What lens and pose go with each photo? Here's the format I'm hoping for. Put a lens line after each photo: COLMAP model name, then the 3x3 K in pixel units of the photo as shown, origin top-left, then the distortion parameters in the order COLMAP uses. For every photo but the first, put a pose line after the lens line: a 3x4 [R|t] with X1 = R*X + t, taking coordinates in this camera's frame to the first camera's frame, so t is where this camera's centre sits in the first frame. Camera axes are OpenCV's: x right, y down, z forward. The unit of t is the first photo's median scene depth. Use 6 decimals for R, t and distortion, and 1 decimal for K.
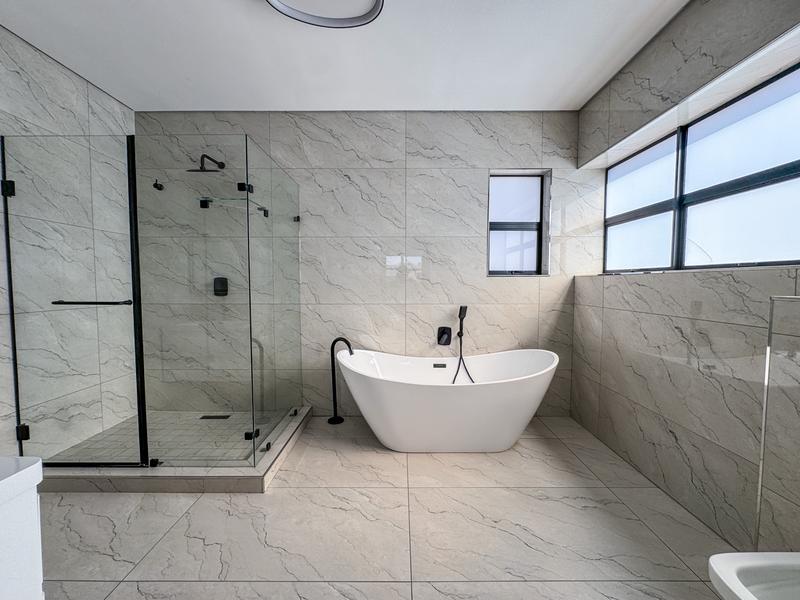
lens RADIAL K [[317.9, 0, 400.6], [0, 317.9, 298.8], [0, 0, 1]] dist [-0.003568, -0.000139]
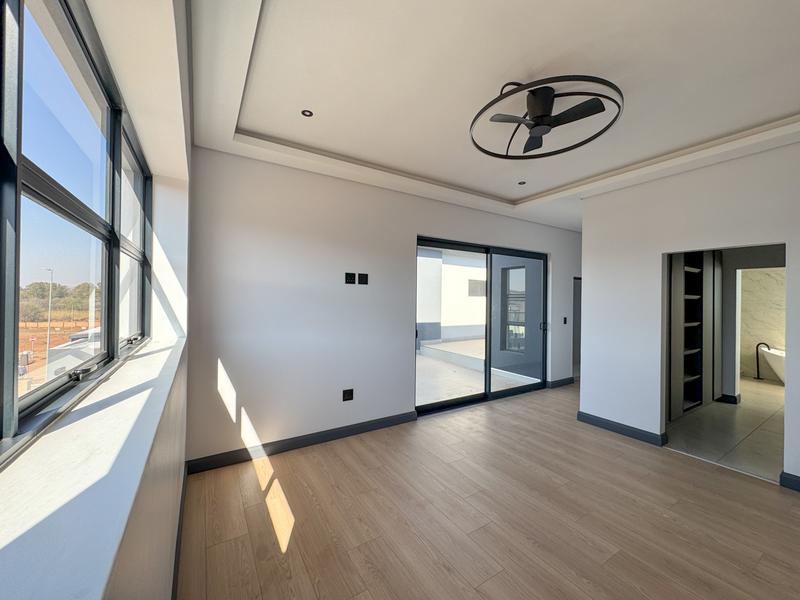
lens RADIAL K [[318.3, 0, 398.8], [0, 318.3, 299.3], [0, 0, 1]] dist [-0.002990, -0.000119]
pose [[0.532856, 0.002214, -0.846203, 0.356863], [-0.055825, 0.997910, -0.032543, 0.022661], [0.844362, 0.064580, 0.531866, -2.515256]]
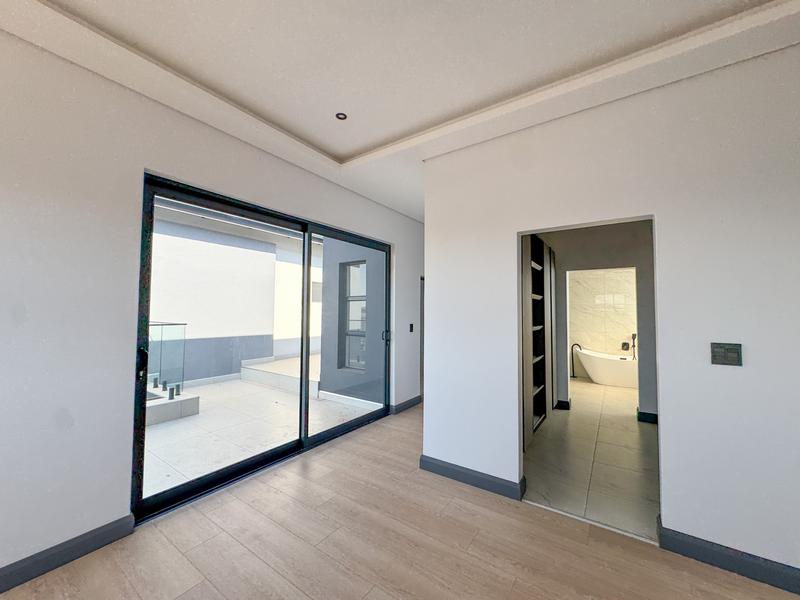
lens RADIAL K [[317.9, 0, 400.6], [0, 317.9, 298.8], [0, 0, 1]] dist [-0.003568, -0.000139]
pose [[0.826557, -0.020211, -0.562491, 0.090568], [-0.034989, 0.995577, -0.087188, 0.028927], [0.561765, 0.091747, 0.822194, -1.926337]]
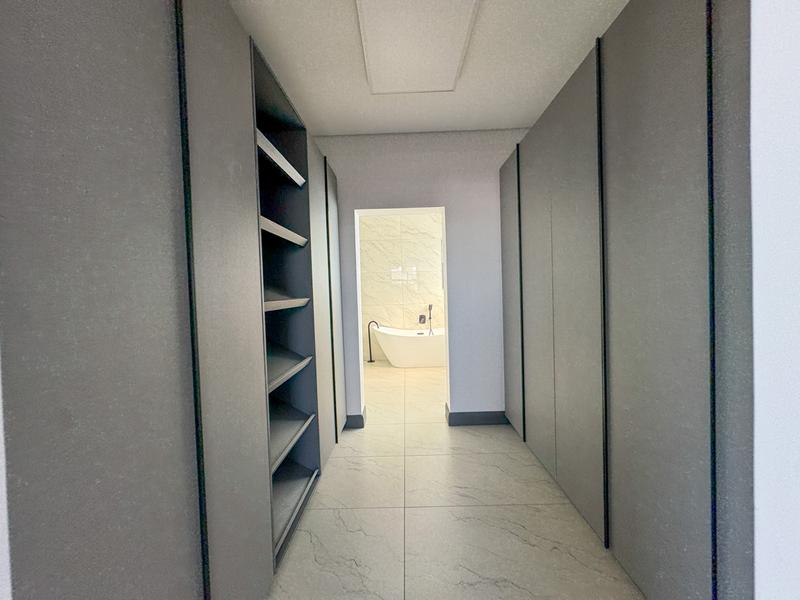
lens RADIAL K [[317.9, 0, 400.6], [0, 317.9, 298.8], [0, 0, 1]] dist [-0.003568, -0.000139]
pose [[0.999367, -0.033435, -0.012184, 0.026397], [0.033141, 0.999173, -0.023552, 0.028343], [0.012961, 0.023133, 0.999648, -1.074420]]
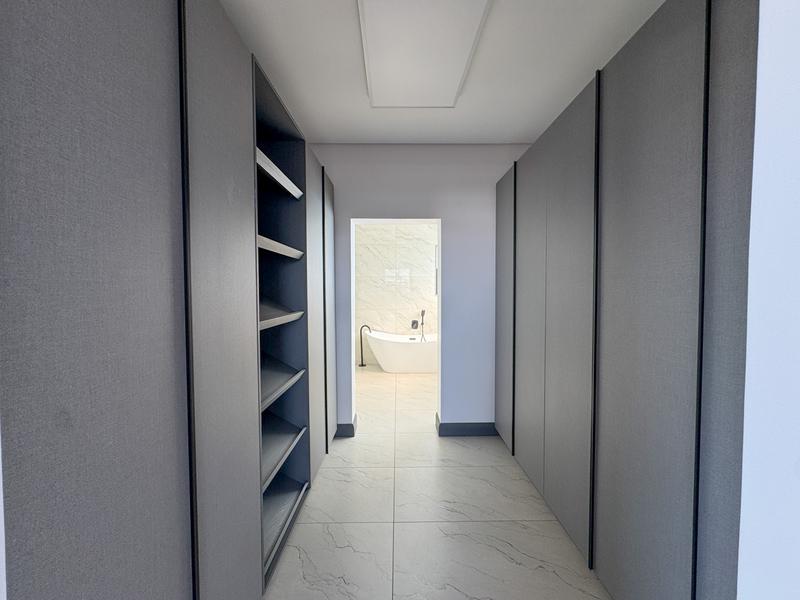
lens RADIAL K [[318.3, 0, 398.8], [0, 318.3, 299.3], [0, 0, 1]] dist [-0.002990, -0.000119]
pose [[0.999963, -0.005599, 0.006508, 0.021185], [0.005712, 0.999830, -0.017527, -0.011556], [-0.006409, 0.017564, 0.999825, -1.079470]]
